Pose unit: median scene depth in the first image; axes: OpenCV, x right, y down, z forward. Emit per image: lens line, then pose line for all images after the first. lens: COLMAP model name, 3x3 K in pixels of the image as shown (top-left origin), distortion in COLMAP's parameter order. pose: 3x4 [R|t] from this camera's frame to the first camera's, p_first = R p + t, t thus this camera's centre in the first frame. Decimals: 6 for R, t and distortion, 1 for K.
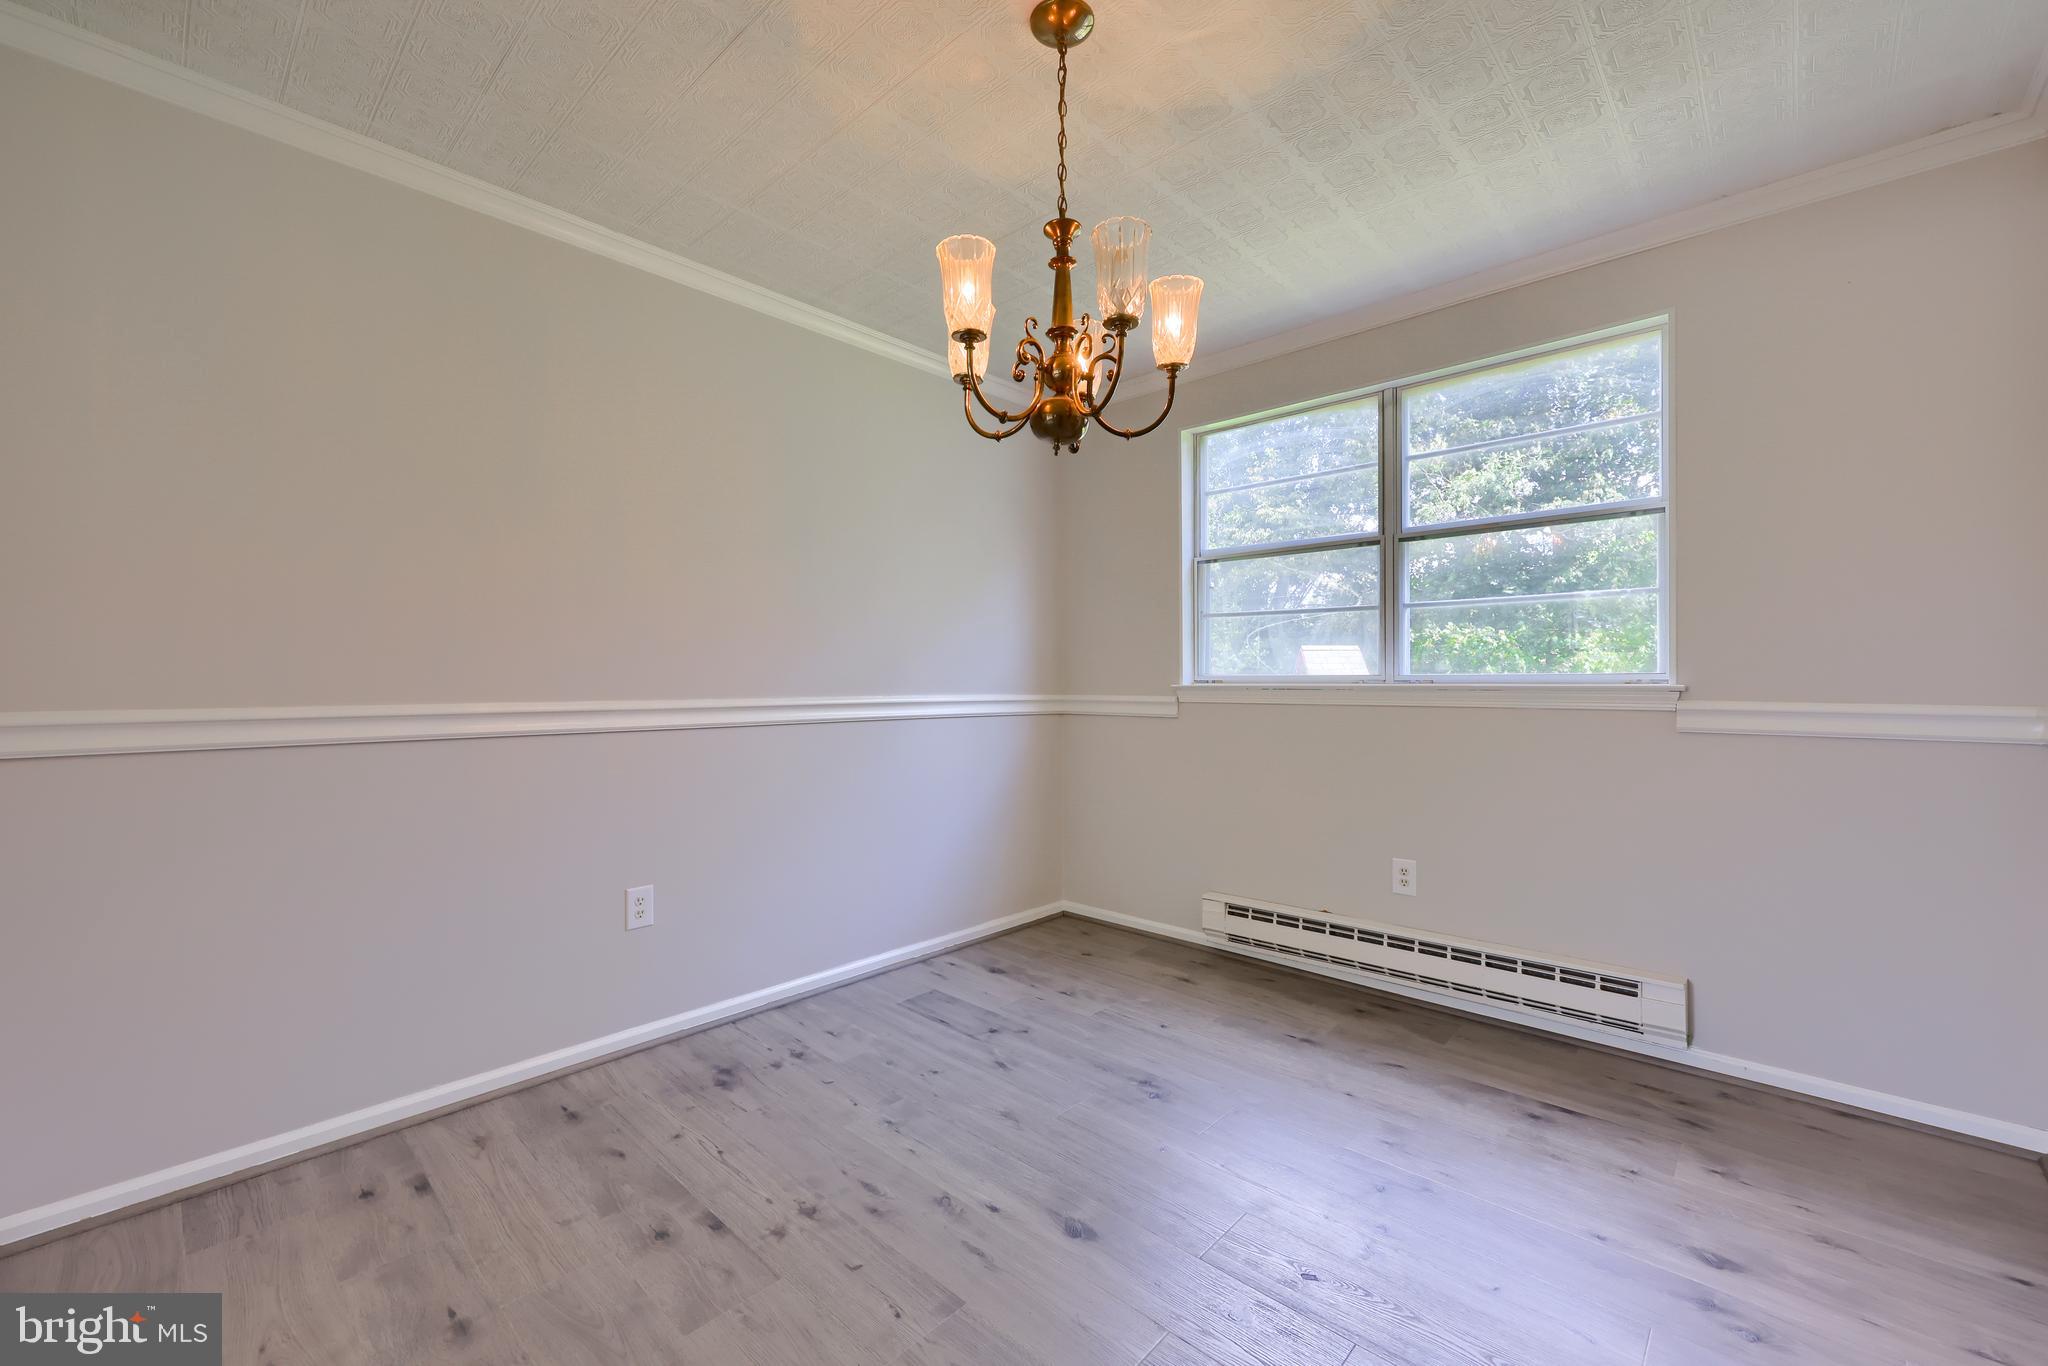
lens RADIAL K [[823.8, 0, 1024.6], [0, 823.8, 680.4], [0, 0, 1]] dist [0.000543, -0.000159]
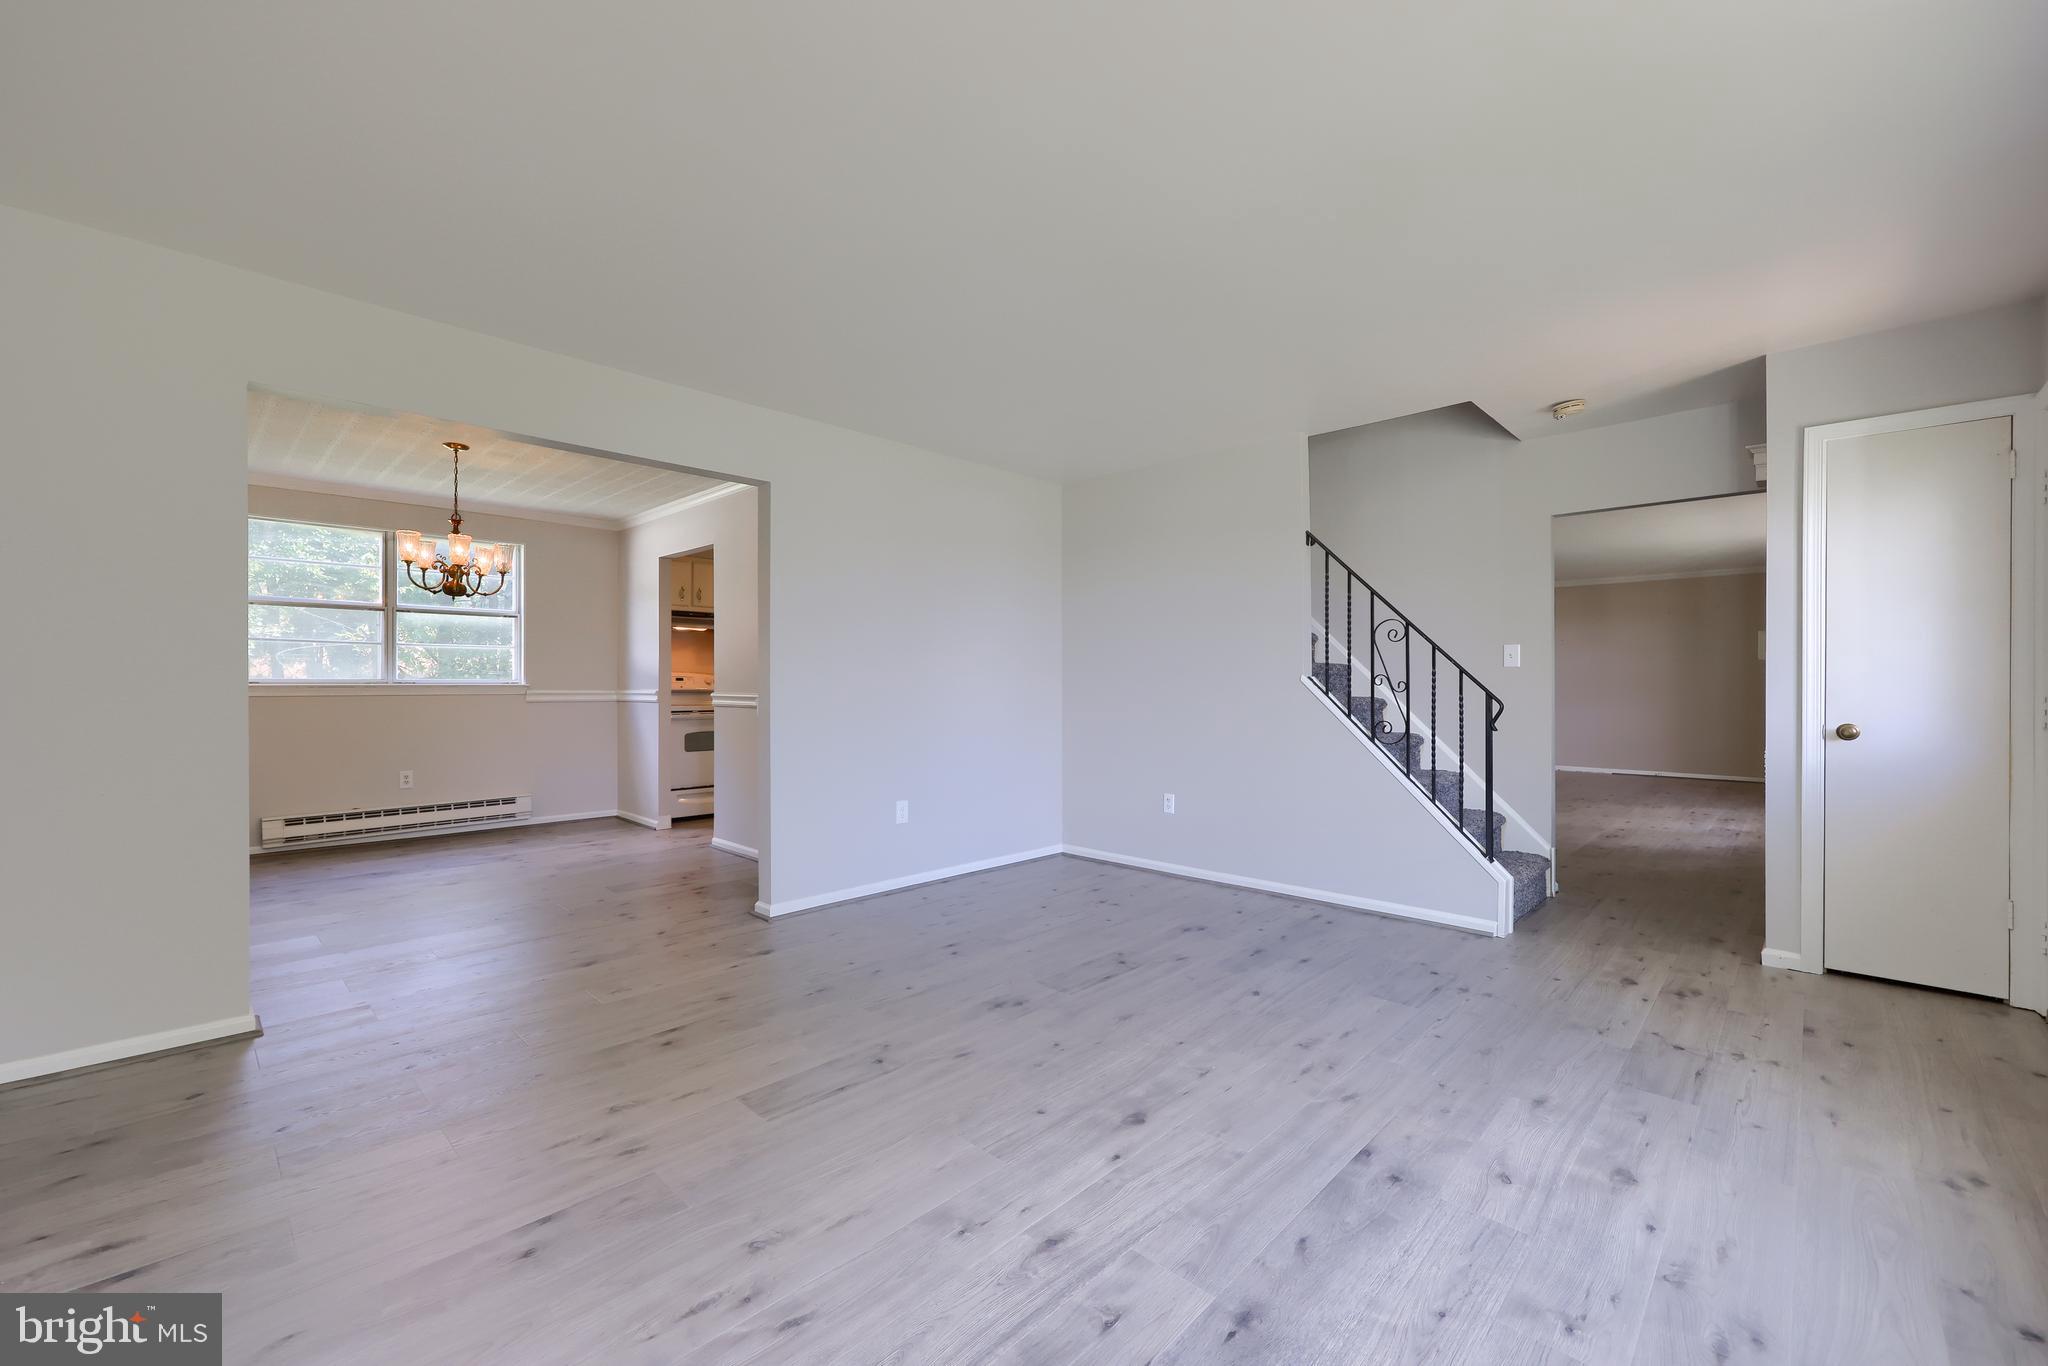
lens RADIAL K [[829.4, 0, 1009.8], [0, 829.4, 681.8], [0, 0, 1]] dist [0.006589, -0.000174]
pose [[0.032697, 0.002469, 0.999462, -1.578765], [-0.001759, 0.999996, -0.002413, 0.000760], [-0.999464, -0.001679, 0.032701, -0.563857]]
